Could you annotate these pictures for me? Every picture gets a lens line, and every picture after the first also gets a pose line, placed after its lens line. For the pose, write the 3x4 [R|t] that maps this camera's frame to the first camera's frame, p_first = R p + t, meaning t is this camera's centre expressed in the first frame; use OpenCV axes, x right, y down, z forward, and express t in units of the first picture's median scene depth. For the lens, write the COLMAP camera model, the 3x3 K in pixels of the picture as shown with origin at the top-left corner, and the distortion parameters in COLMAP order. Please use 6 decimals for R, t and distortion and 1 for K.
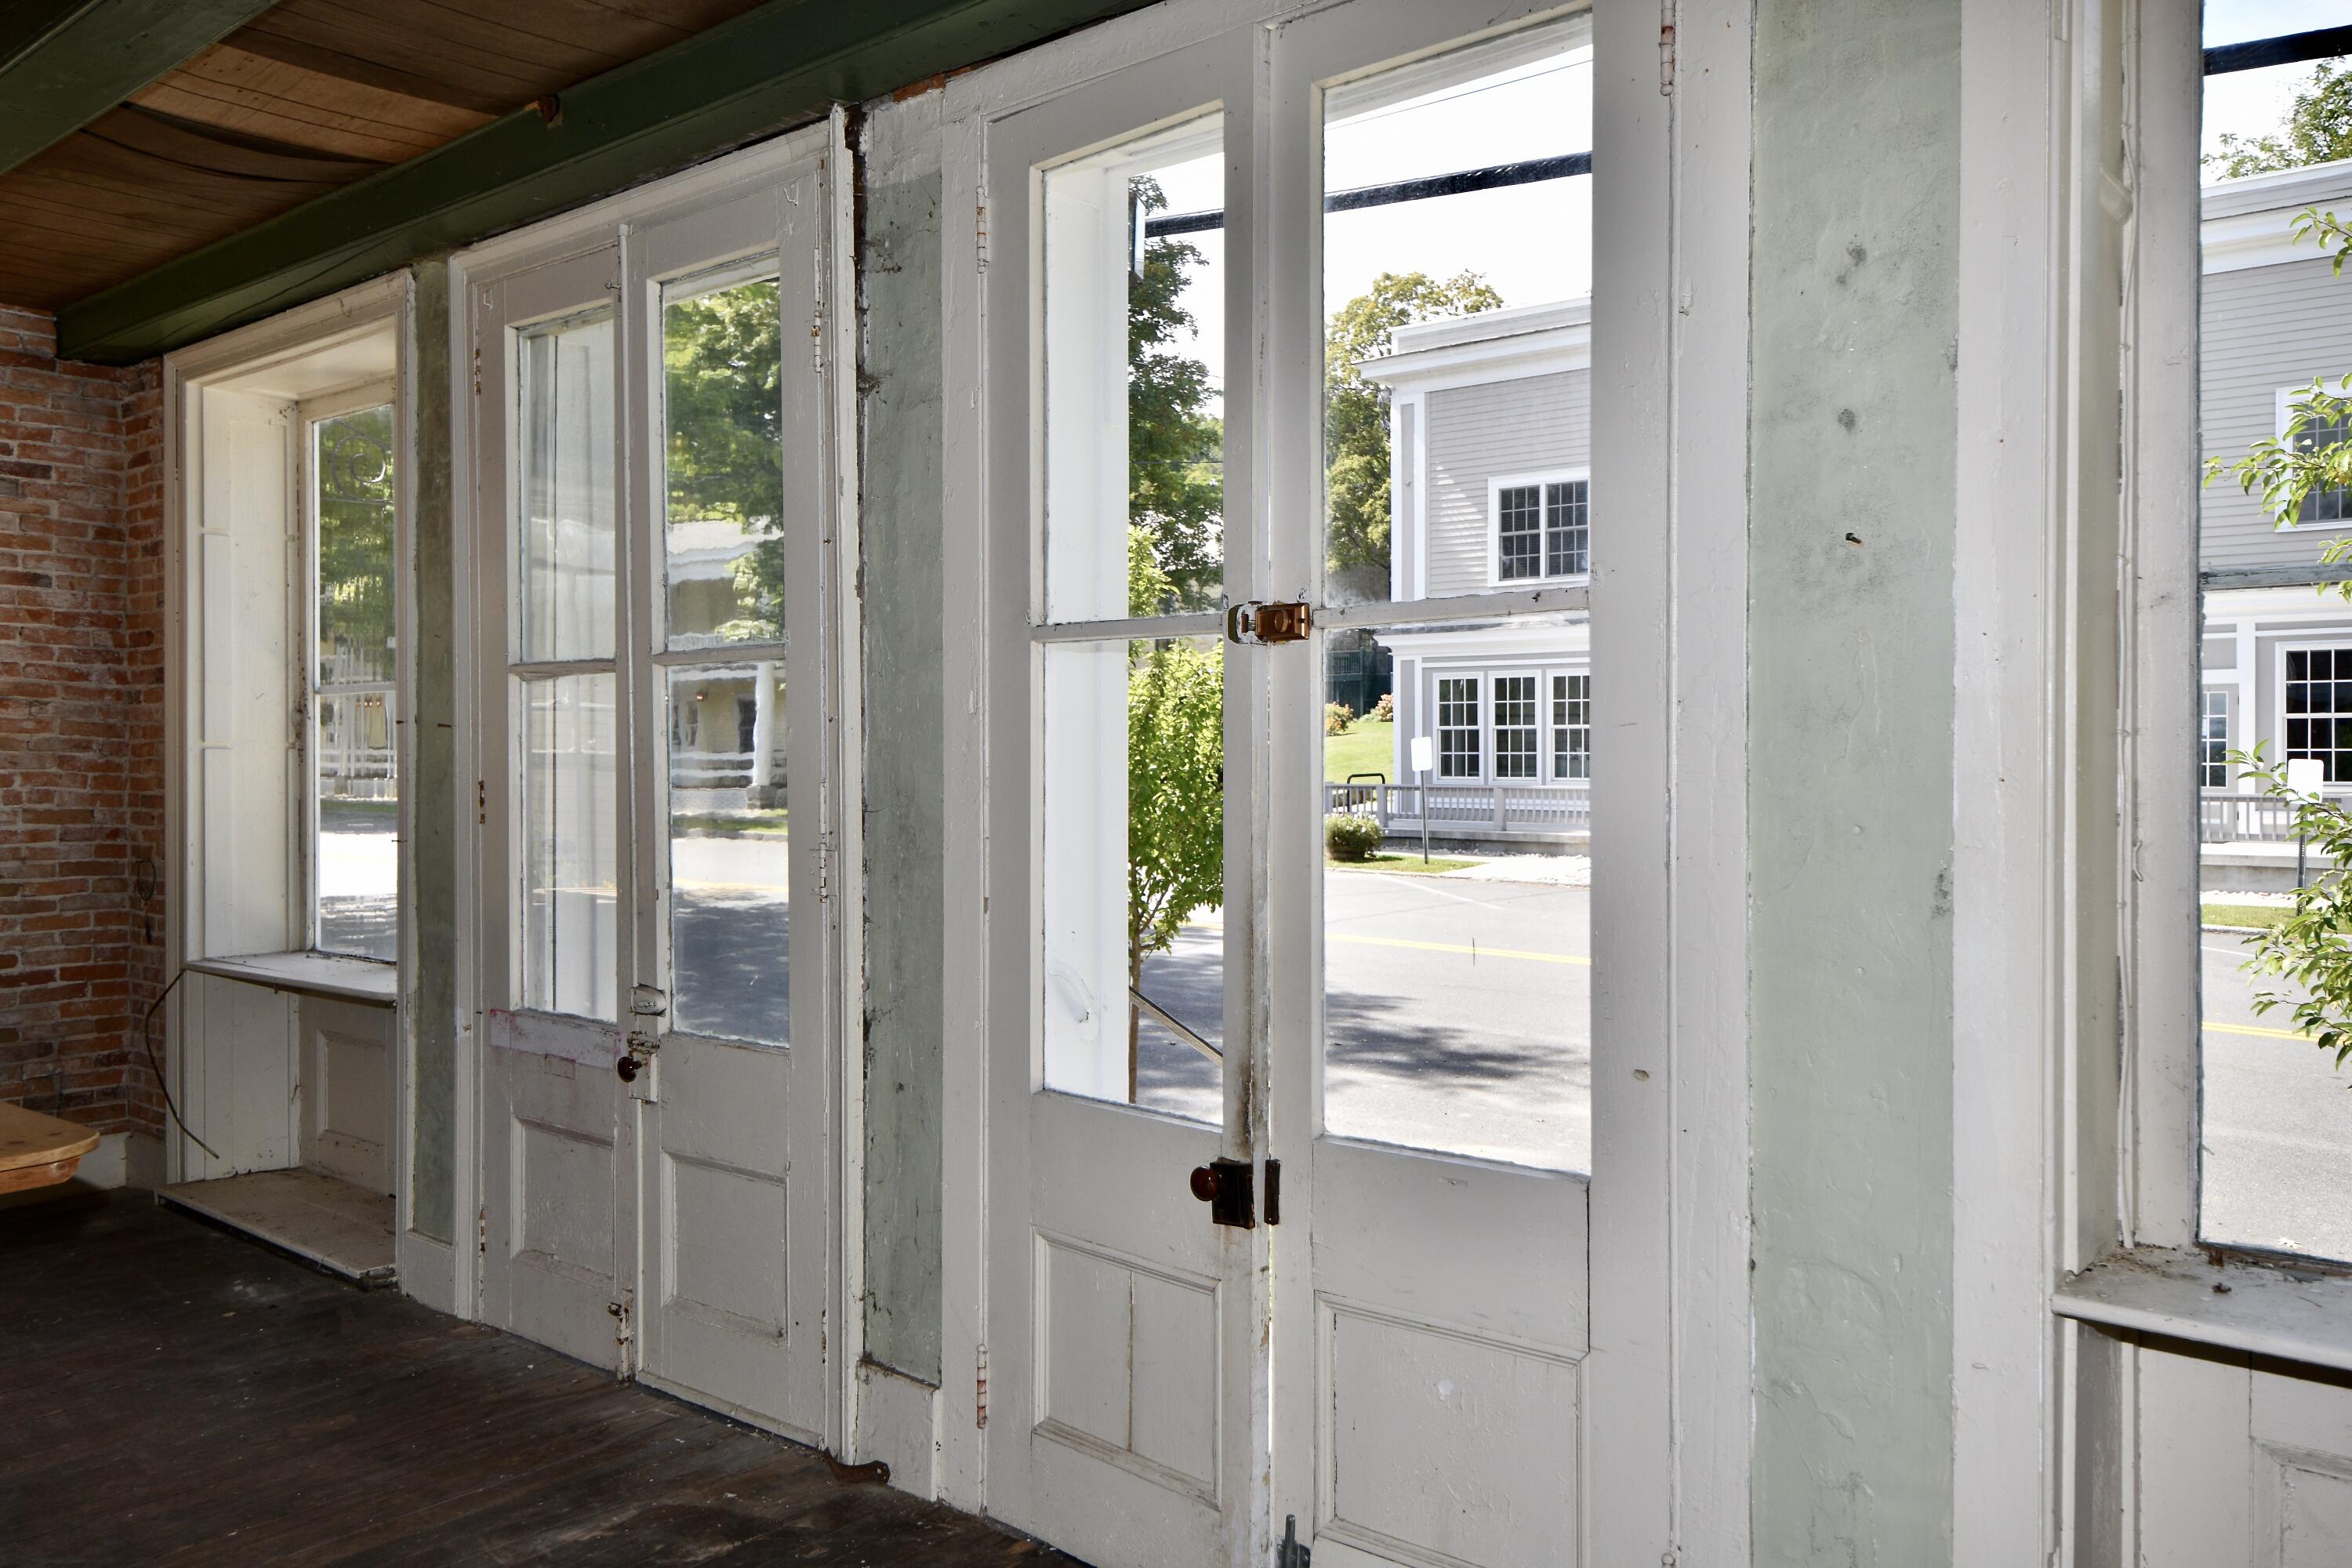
lens RADIAL K [[1820.9, 0, 1175.6], [0, 1820.9, 768.6], [0, 0, 1]] dist [0.049499, -0.002579]
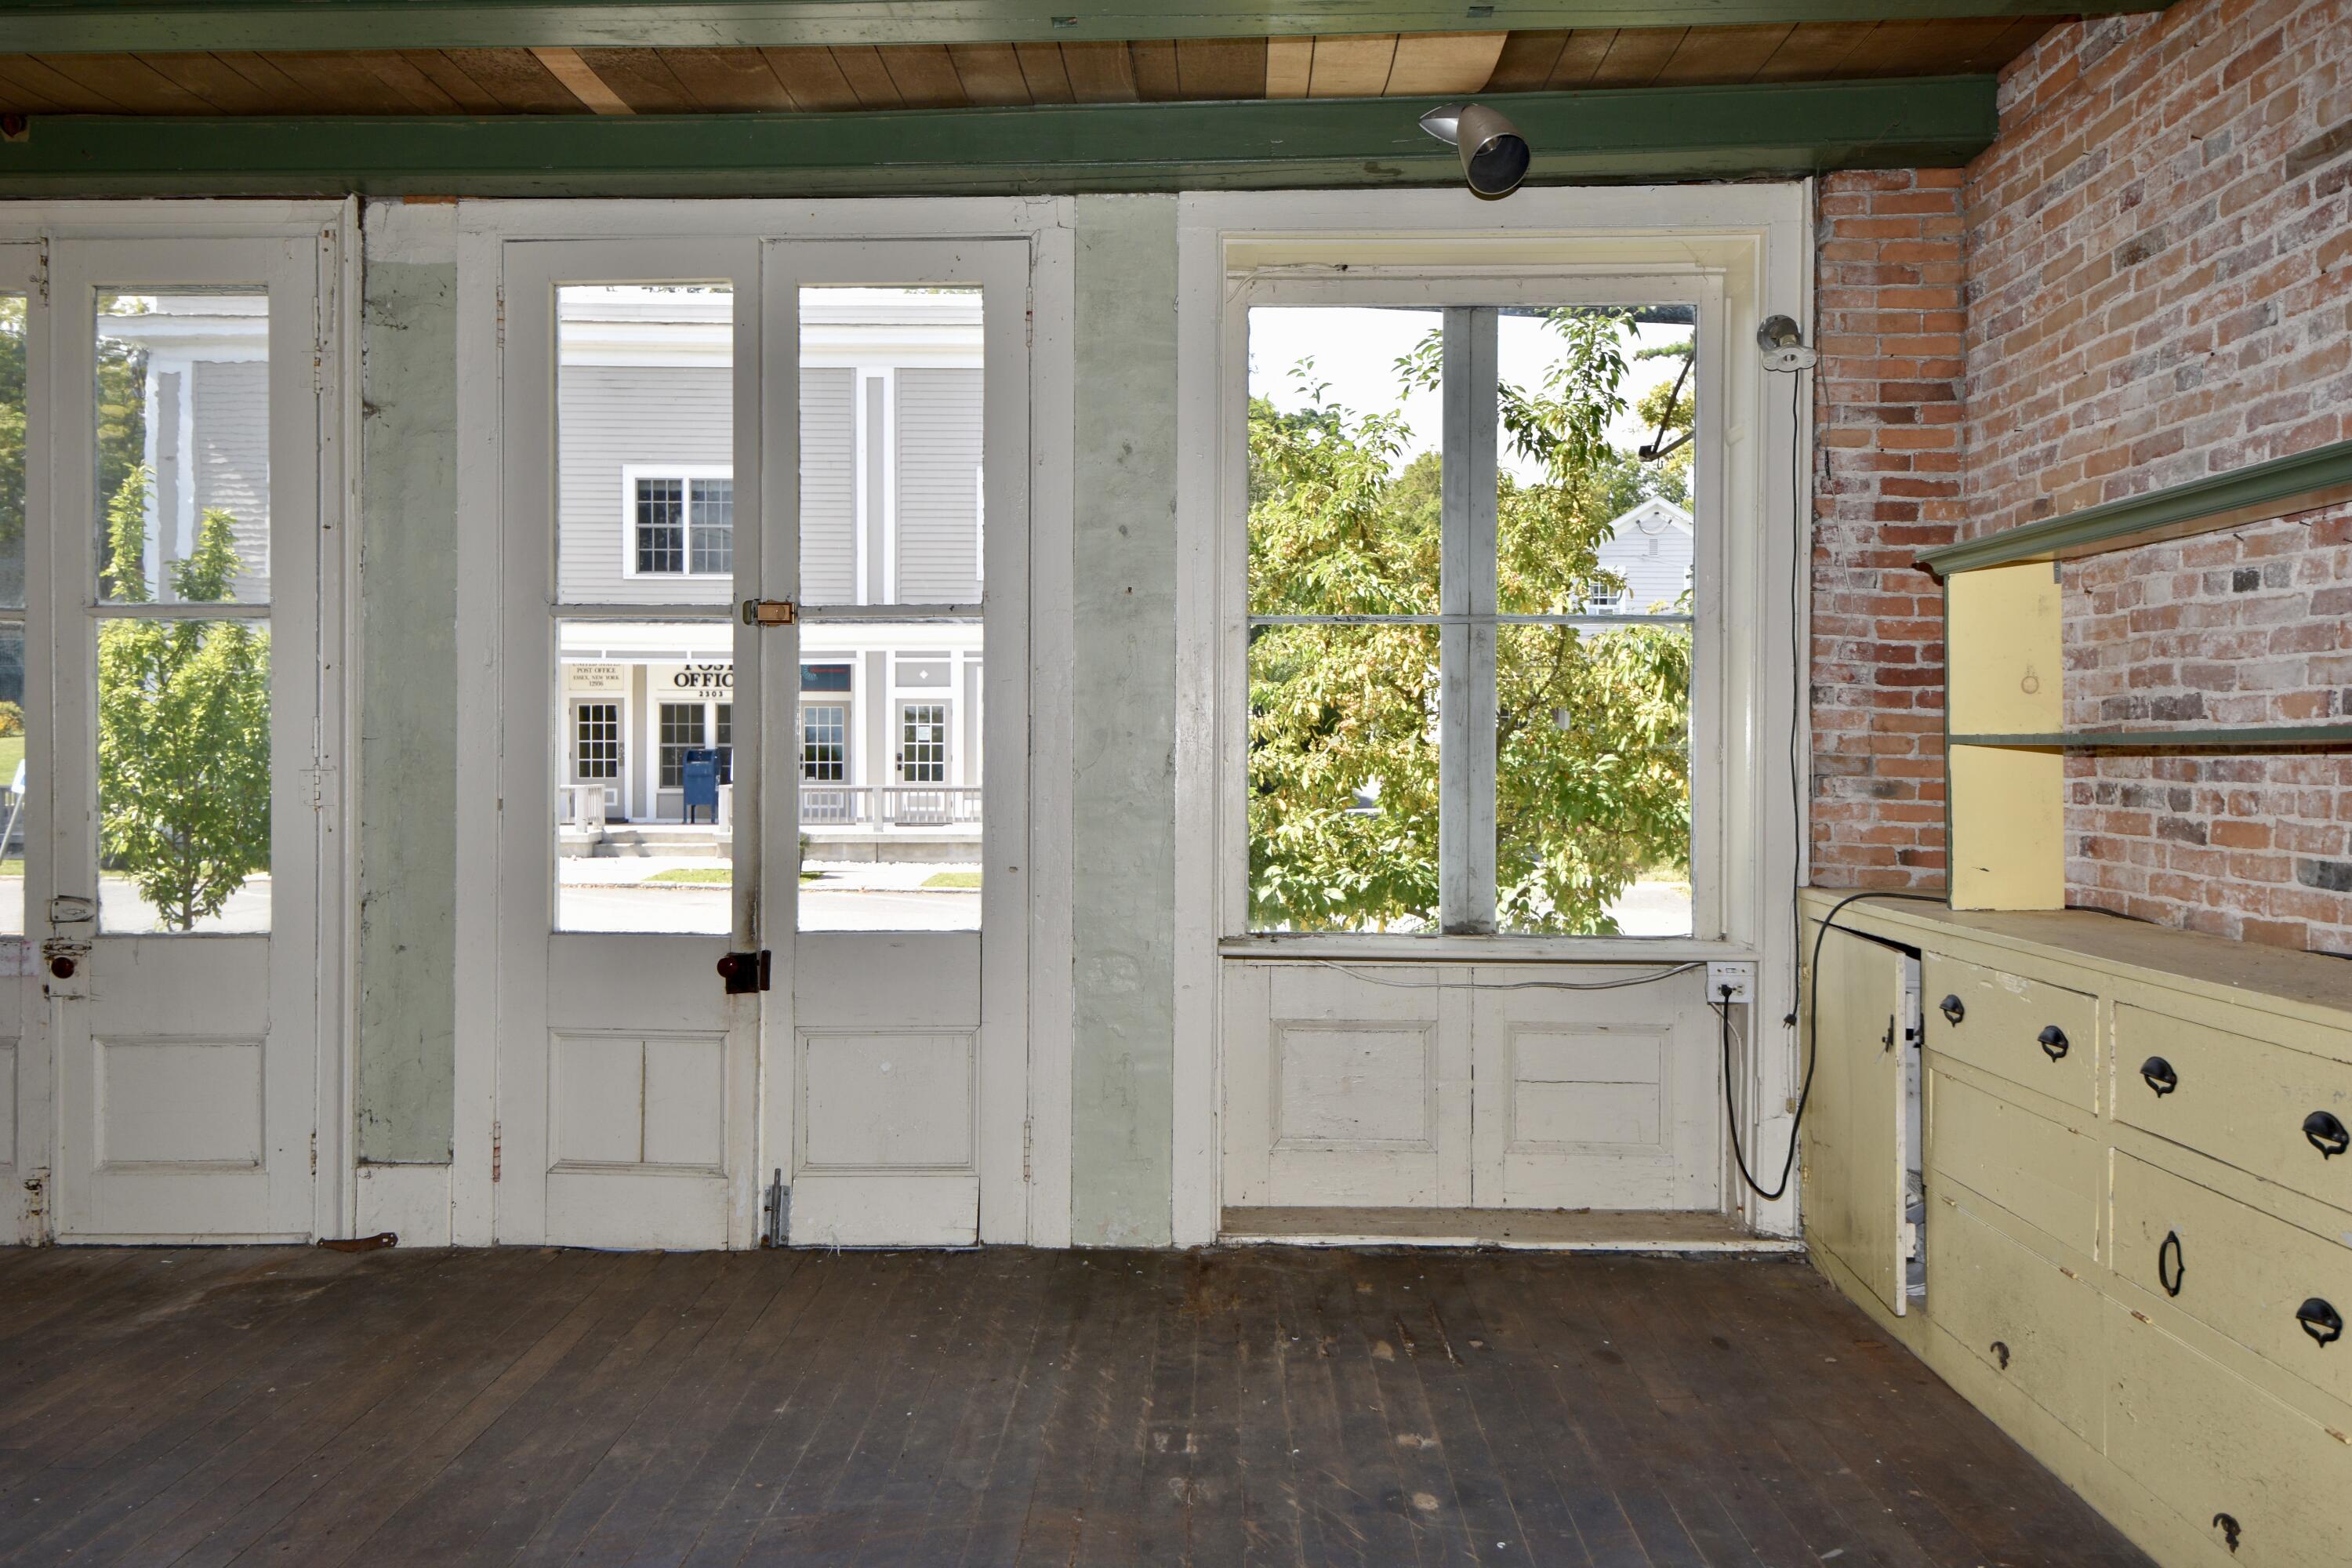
lens RADIAL K [[1820.9, 0, 1175.6], [0, 1820.9, 768.6], [0, 0, 1]] dist [0.049499, -0.002579]
pose [[0.778694, 0.001738, 0.627401, -0.569535], [0.001786, 0.999986, -0.004987, 0.054702], [-0.627401, 0.005004, 0.778680, -0.397615]]
